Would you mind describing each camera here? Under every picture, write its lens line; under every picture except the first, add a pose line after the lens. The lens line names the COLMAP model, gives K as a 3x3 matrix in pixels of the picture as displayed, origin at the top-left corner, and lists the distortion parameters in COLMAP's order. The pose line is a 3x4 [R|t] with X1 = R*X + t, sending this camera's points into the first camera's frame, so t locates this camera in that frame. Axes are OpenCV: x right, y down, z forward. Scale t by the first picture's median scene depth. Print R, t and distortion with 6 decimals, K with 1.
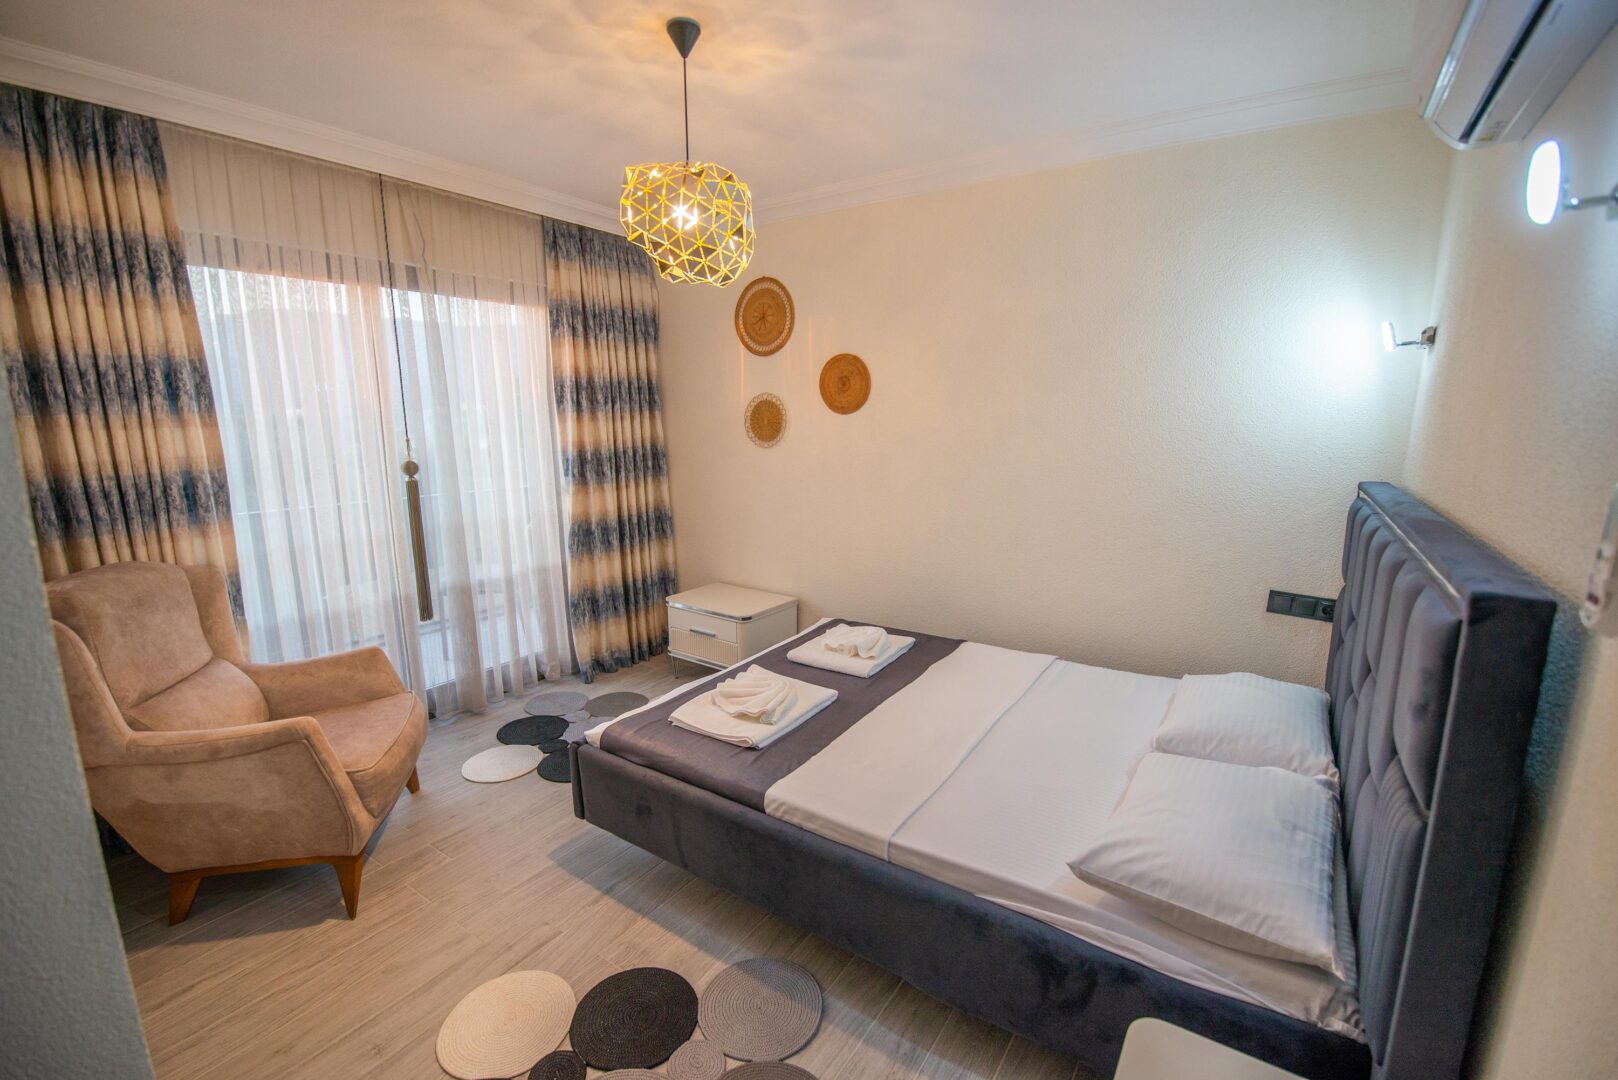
lens RADIAL K [[719.0, 0, 809.0], [0, 719.0, 547.8], [0, 0, 1]] dist [-0.000872, -0.000501]
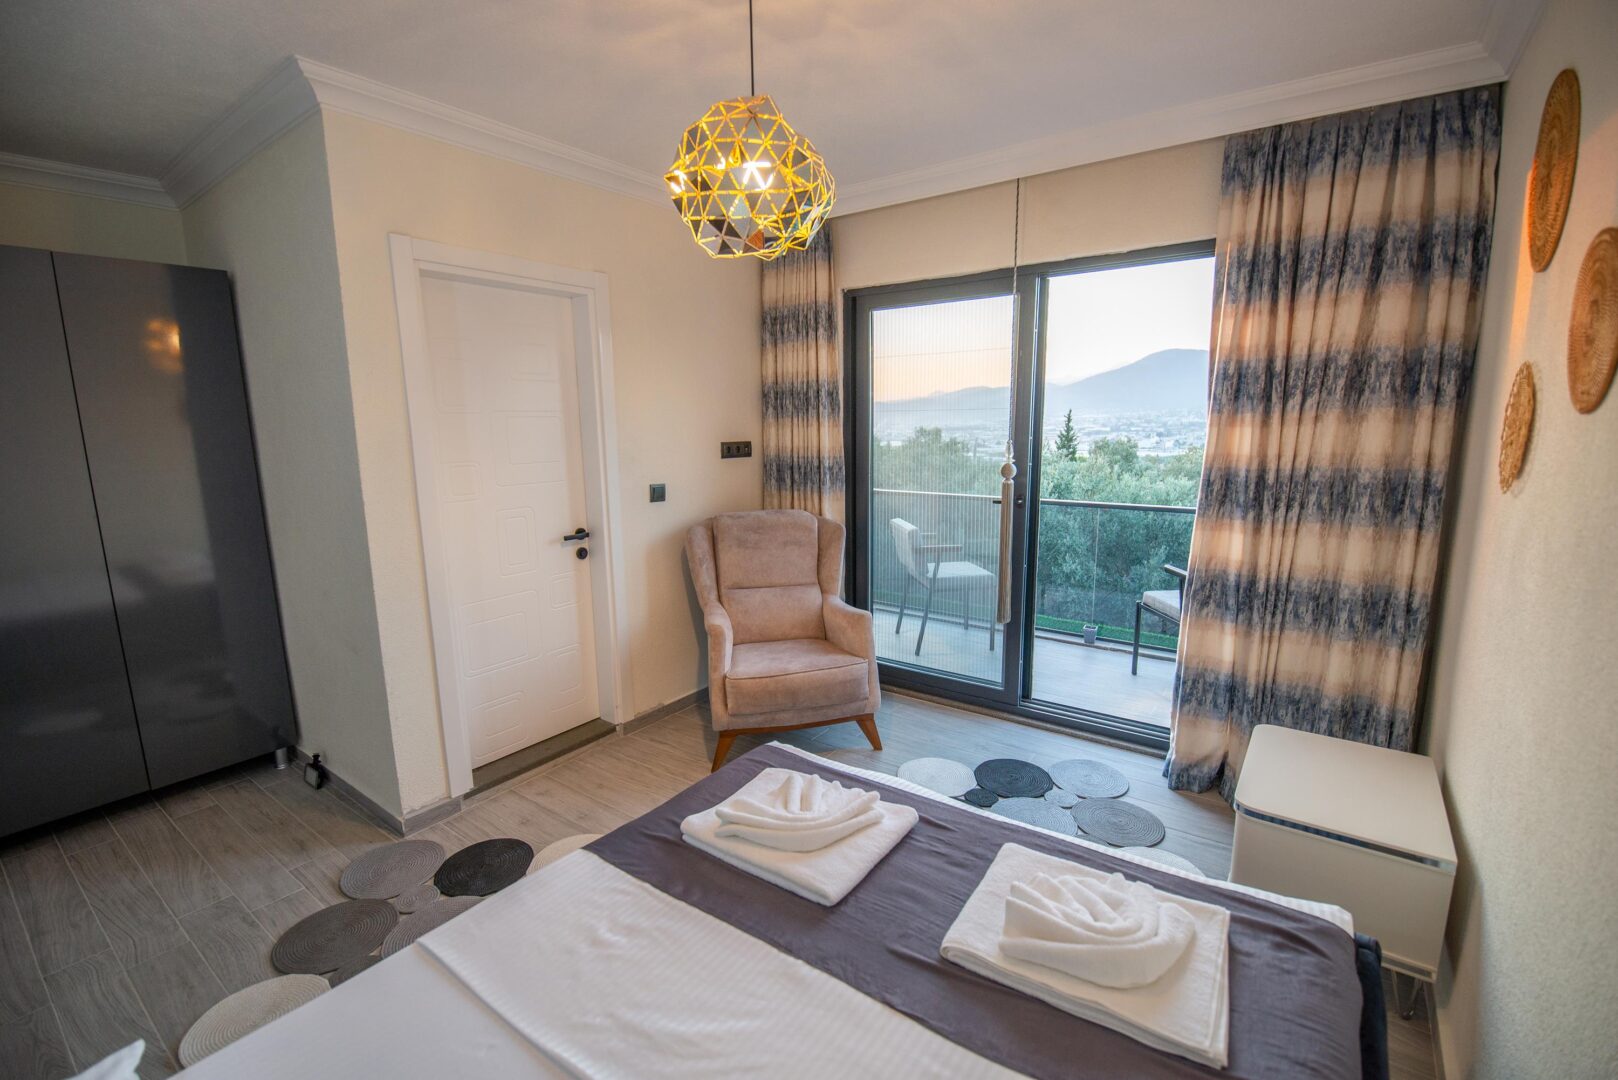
lens RADIAL K [[713.7, 0, 809.0], [0, 713.7, 540.0], [0, 0, 1]] dist [-0.001600, -0.000216]
pose [[-0.039122, 0.175642, -0.983676, 0.405936], [-0.173379, 0.968305, 0.179793, -0.131793], [0.984078, 0.177582, -0.007429, 0.679599]]
